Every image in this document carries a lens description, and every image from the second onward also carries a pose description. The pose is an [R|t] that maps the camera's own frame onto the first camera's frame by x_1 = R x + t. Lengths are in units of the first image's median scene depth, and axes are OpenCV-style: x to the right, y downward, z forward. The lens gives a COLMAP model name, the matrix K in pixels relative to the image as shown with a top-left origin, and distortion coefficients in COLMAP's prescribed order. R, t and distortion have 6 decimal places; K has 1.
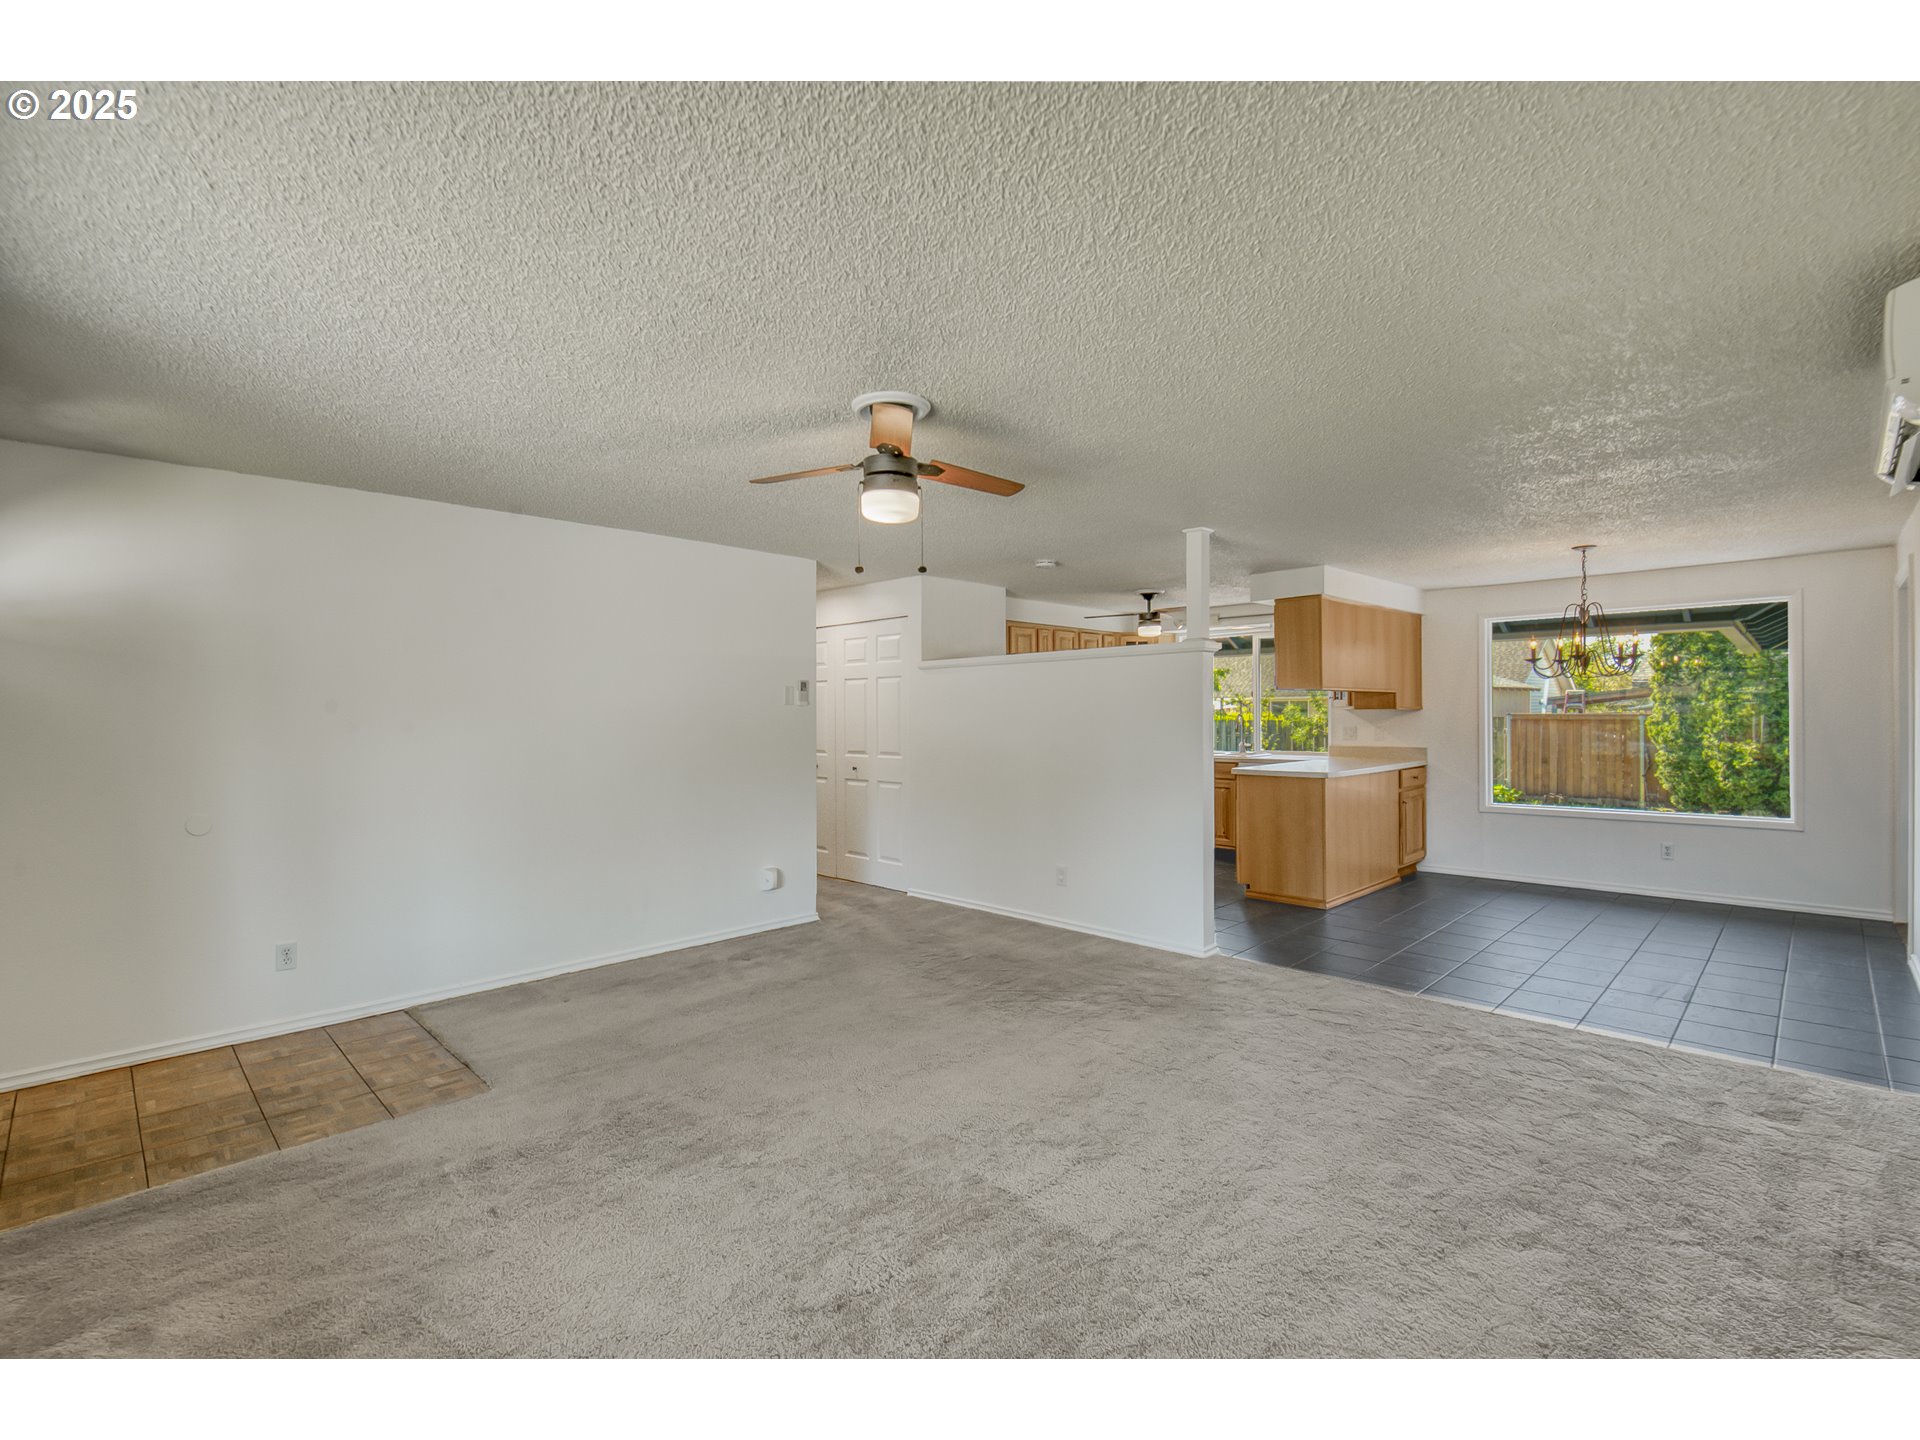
lens RADIAL K [[863.3, 0, 966.5], [0, 863.3, 711.8], [0, 0, 1]] dist [-0.021937, -0.000228]
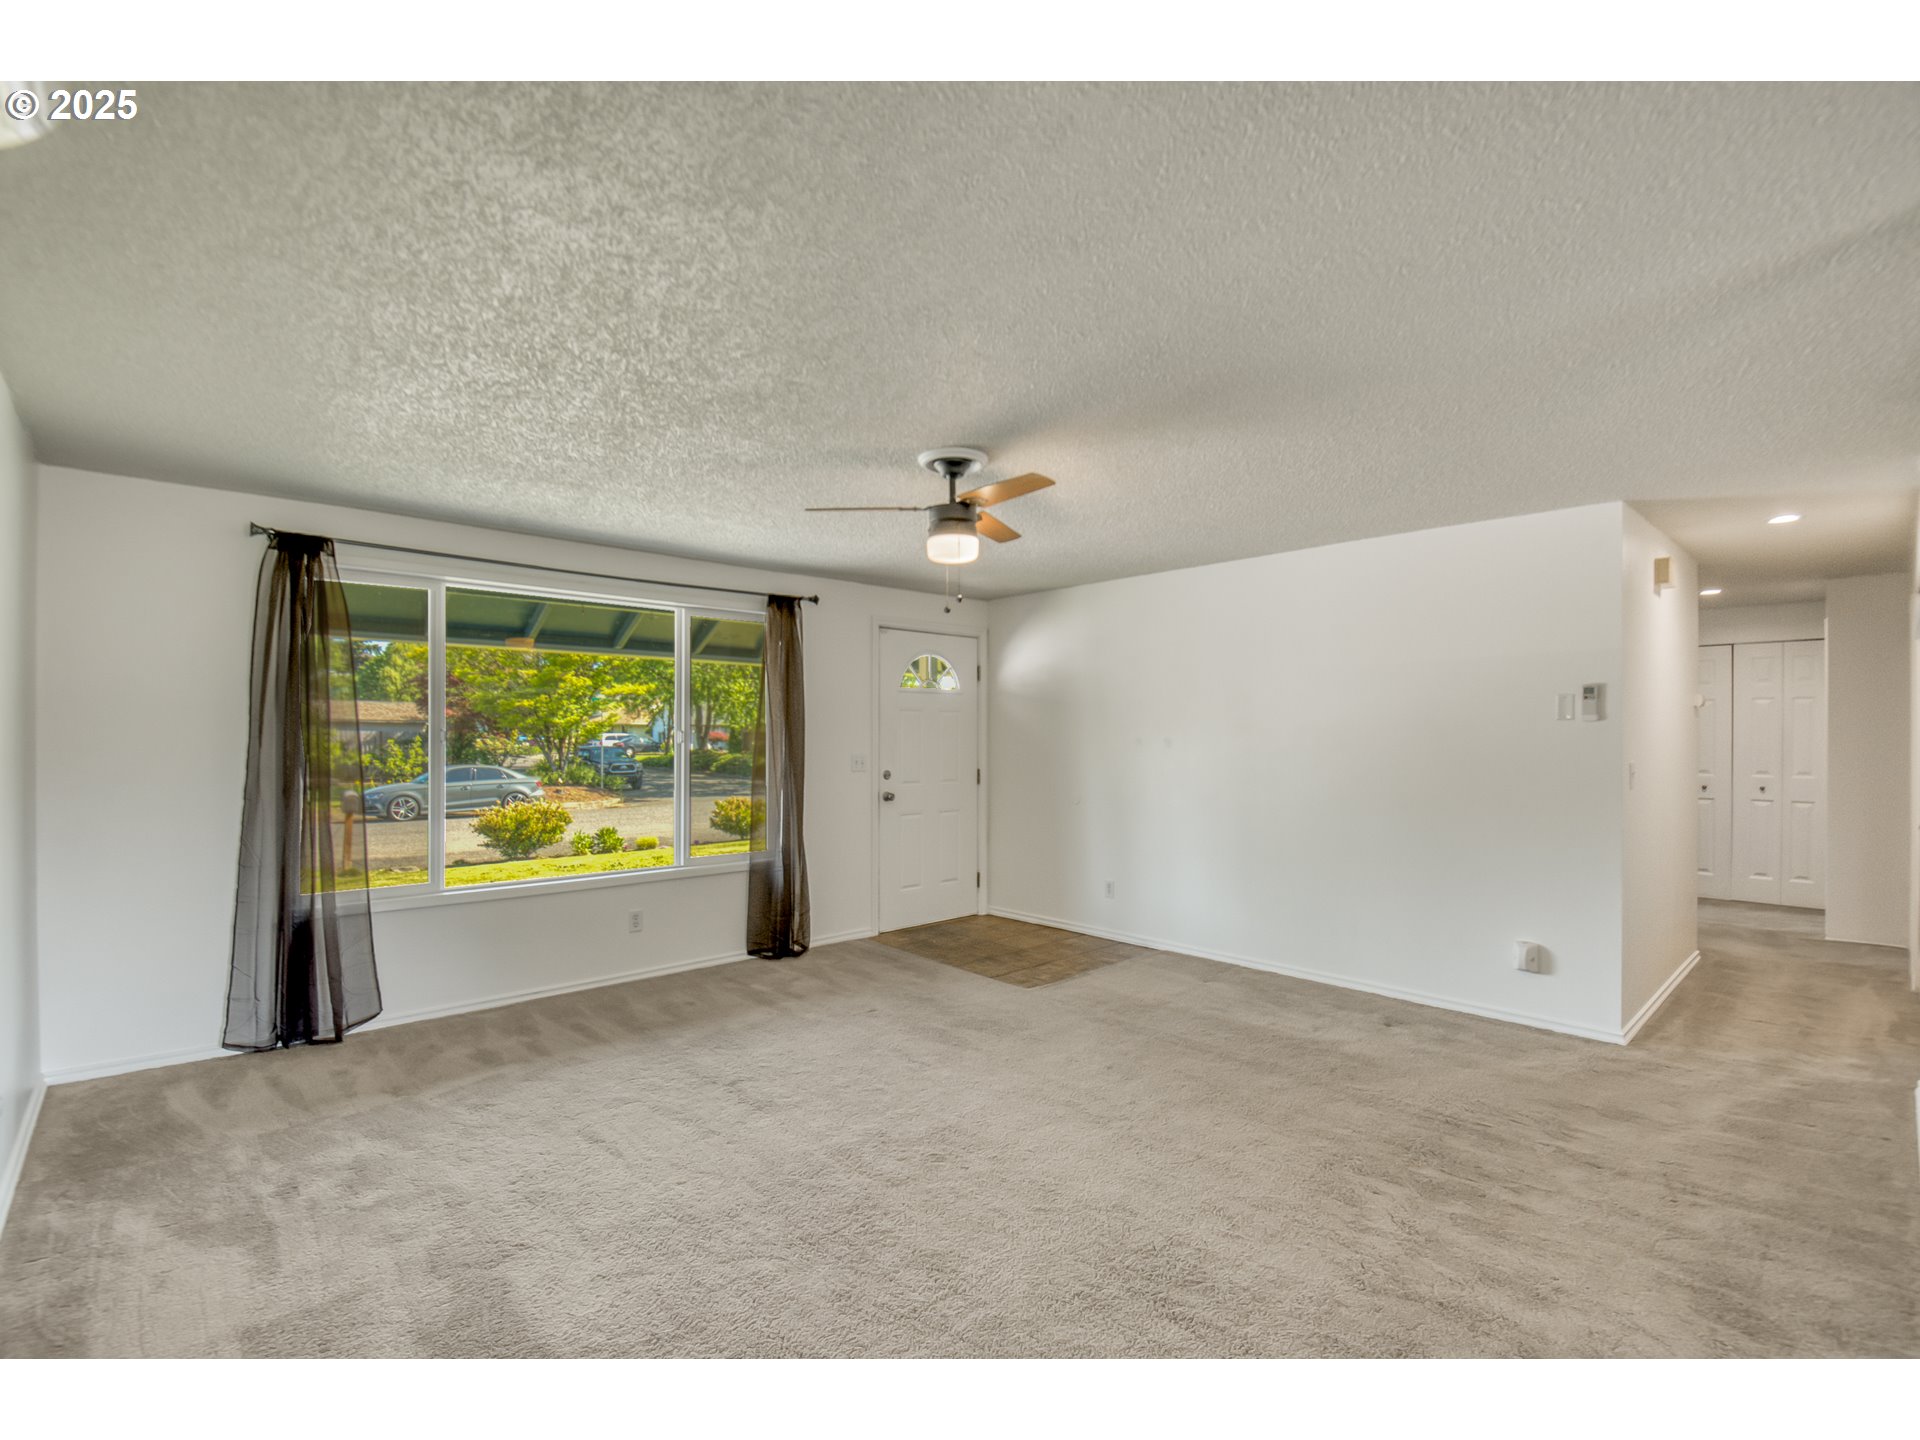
lens RADIAL K [[876.9, 0, 966.1], [0, 876.9, 738.5], [0, 0, 1]] dist [-0.000166, -0.000387]
pose [[-0.048095, 0.008540, -0.998806, 0.891822], [0.002208, 0.999962, 0.008444, -0.000298], [0.998840, -0.001799, -0.048112, 0.904914]]
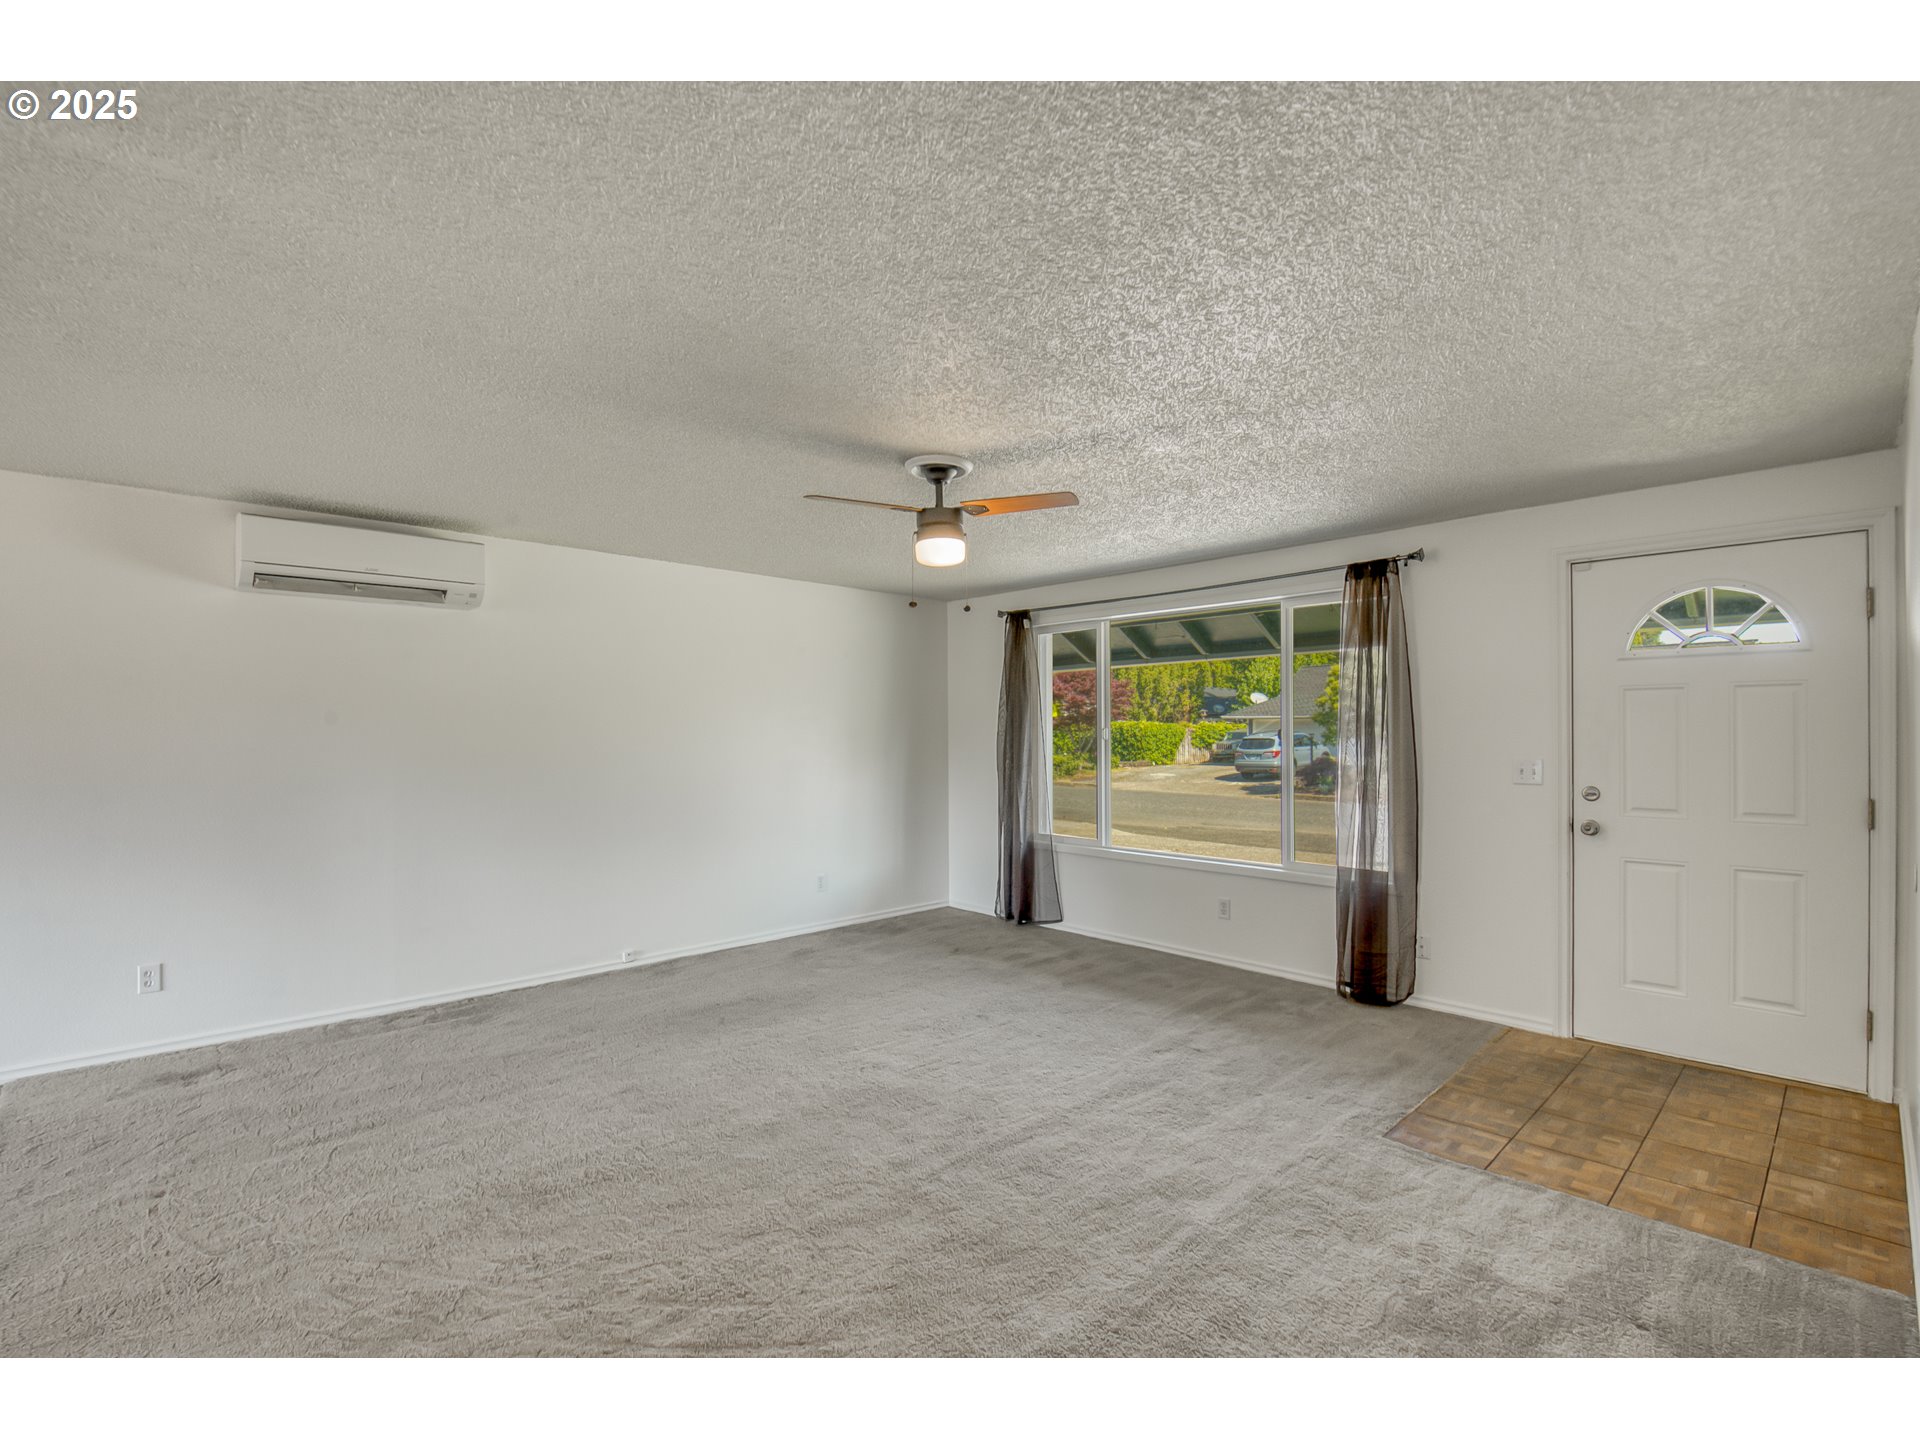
lens RADIAL K [[876.9, 0, 966.1], [0, 876.9, 738.5], [0, 0, 1]] dist [-0.000166, -0.000387]
pose [[-0.999466, 0.009048, 0.031393, -0.133343], [0.009177, 0.999950, 0.003982, 0.005314], [-0.031355, 0.004268, -0.999499, 1.836082]]
